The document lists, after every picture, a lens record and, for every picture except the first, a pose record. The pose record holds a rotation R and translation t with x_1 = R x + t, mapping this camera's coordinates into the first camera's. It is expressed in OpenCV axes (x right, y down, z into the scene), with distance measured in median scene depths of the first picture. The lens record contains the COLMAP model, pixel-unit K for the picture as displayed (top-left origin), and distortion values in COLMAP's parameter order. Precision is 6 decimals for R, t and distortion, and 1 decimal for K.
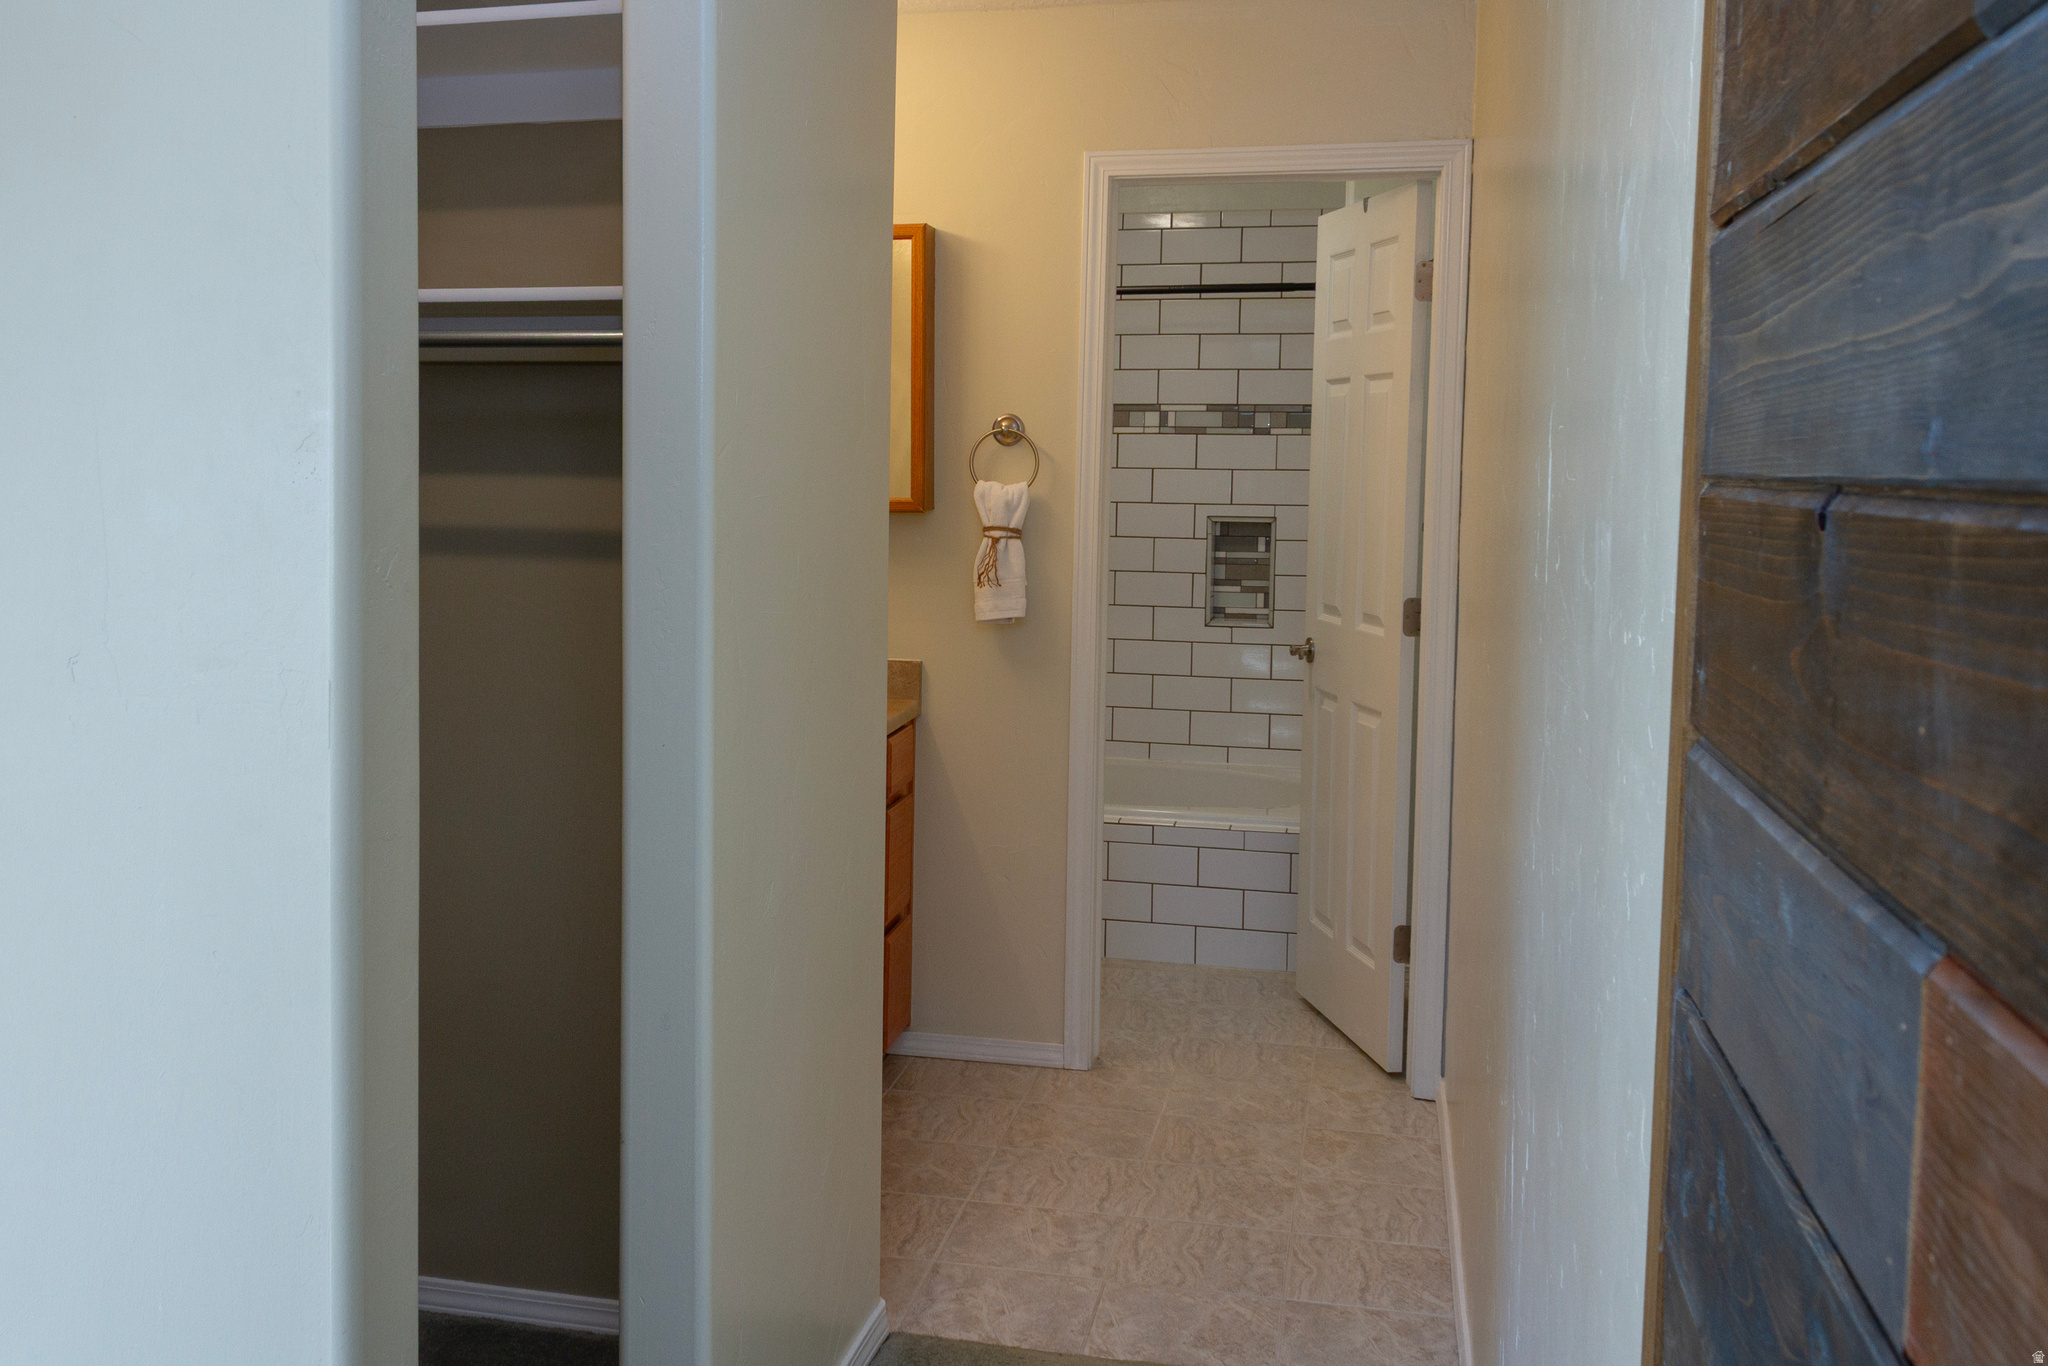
lens RADIAL K [[1671.0, 0, 1024.0], [0, 1671.0, 683.0], [0, 0, 1]] dist [0.043863, -0.043212]
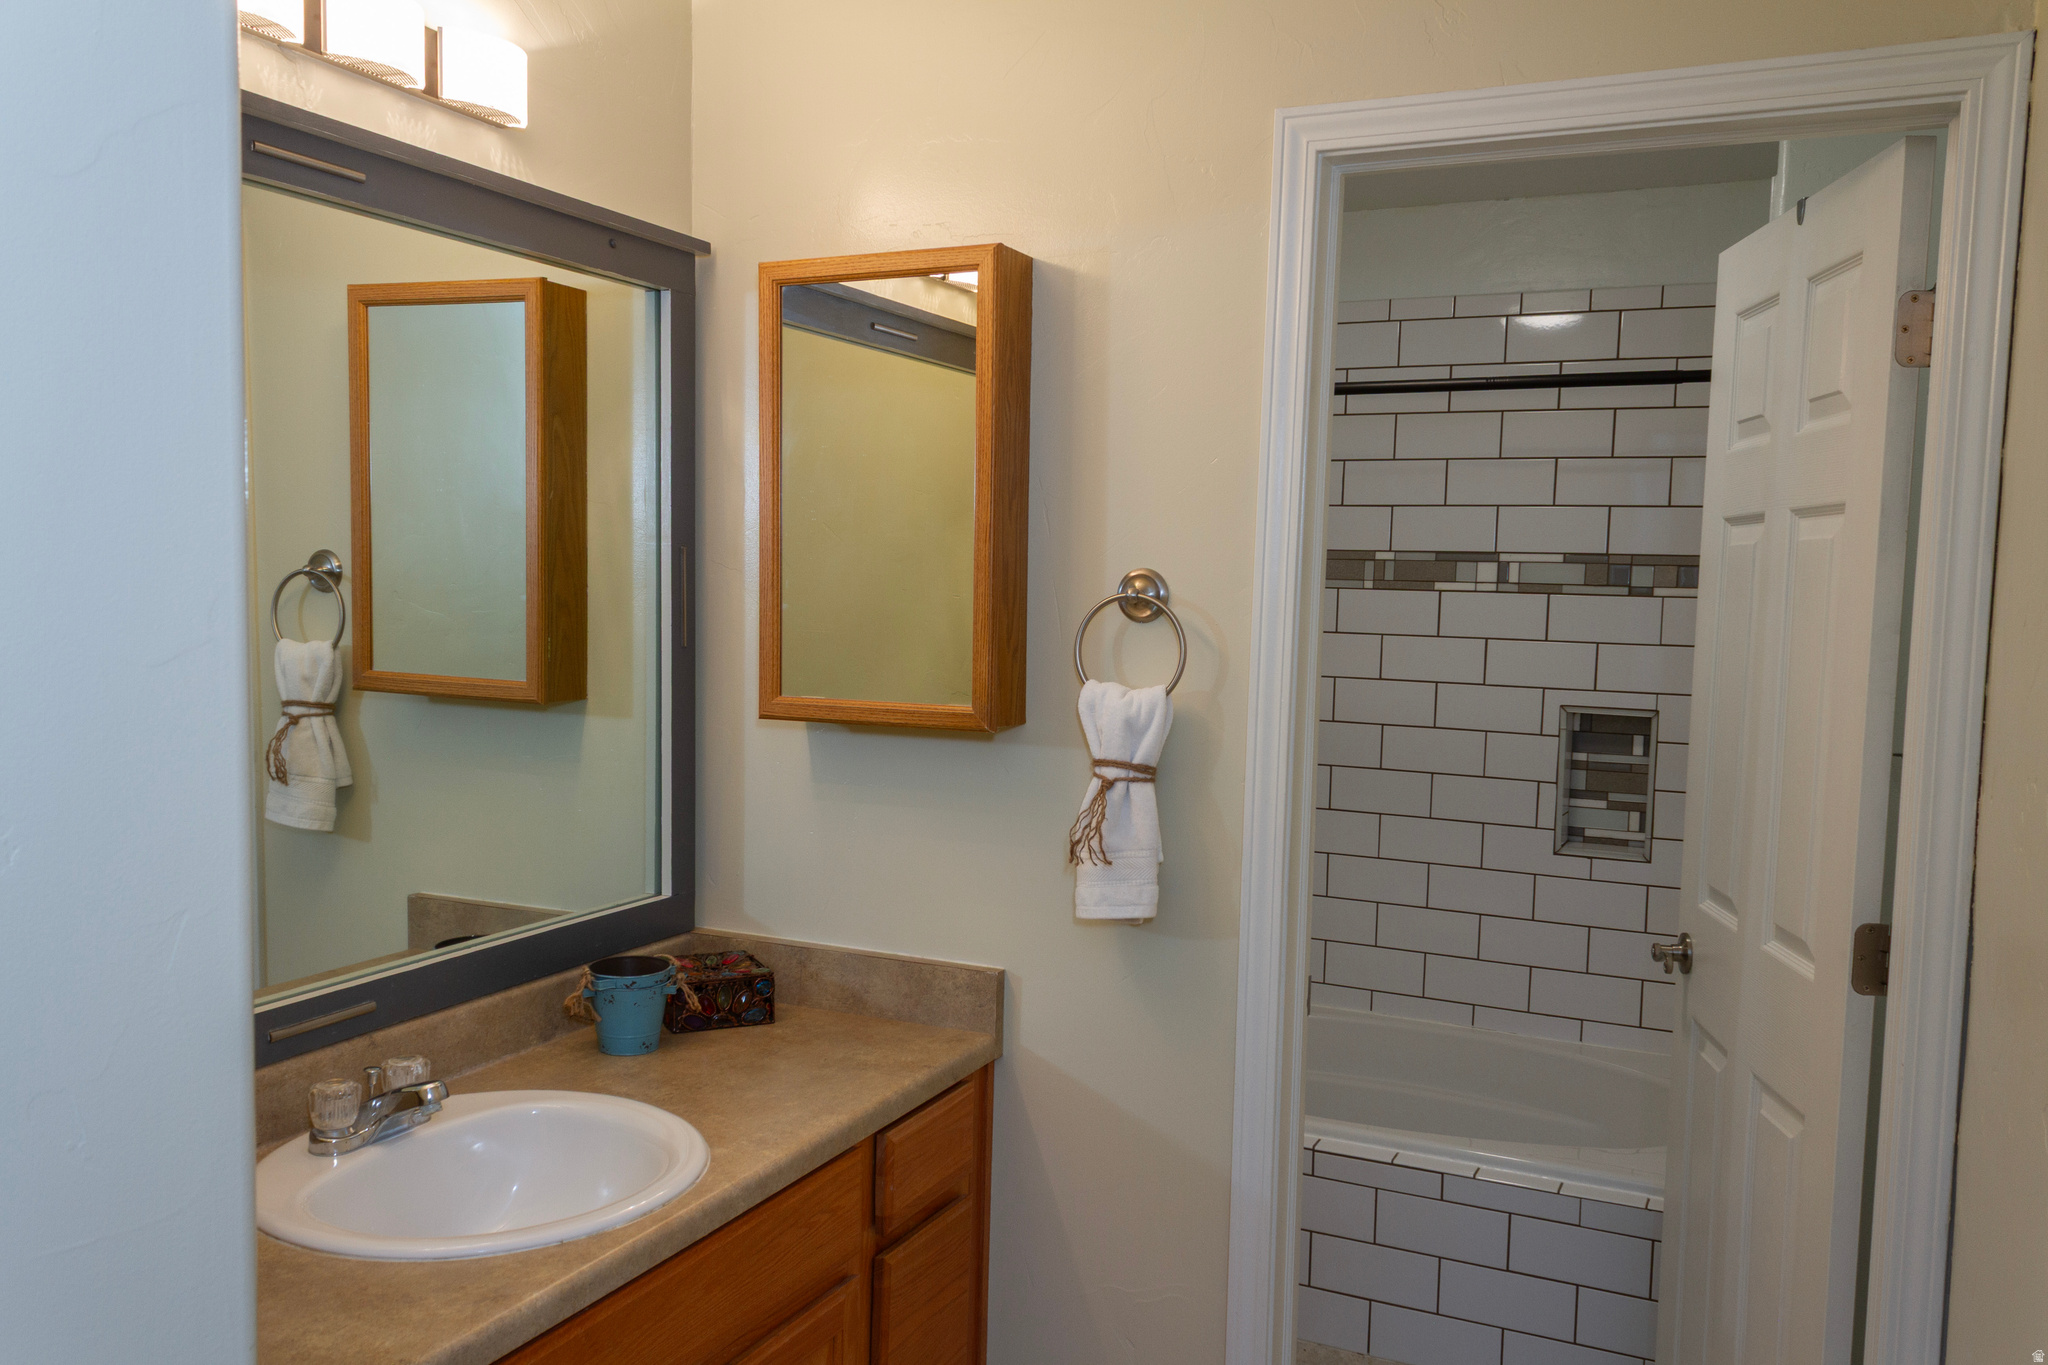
lens RADIAL K [[1831.8, 0, 1027.2], [0, 1831.8, 787.3], [0, 0, 1]] dist [0.002215, -0.000772]
pose [[0.980722, 0.036737, -0.191923, 0.065377], [-0.043376, 0.998593, -0.030500, -0.053669], [0.190533, 0.038237, 0.980936, 0.312733]]
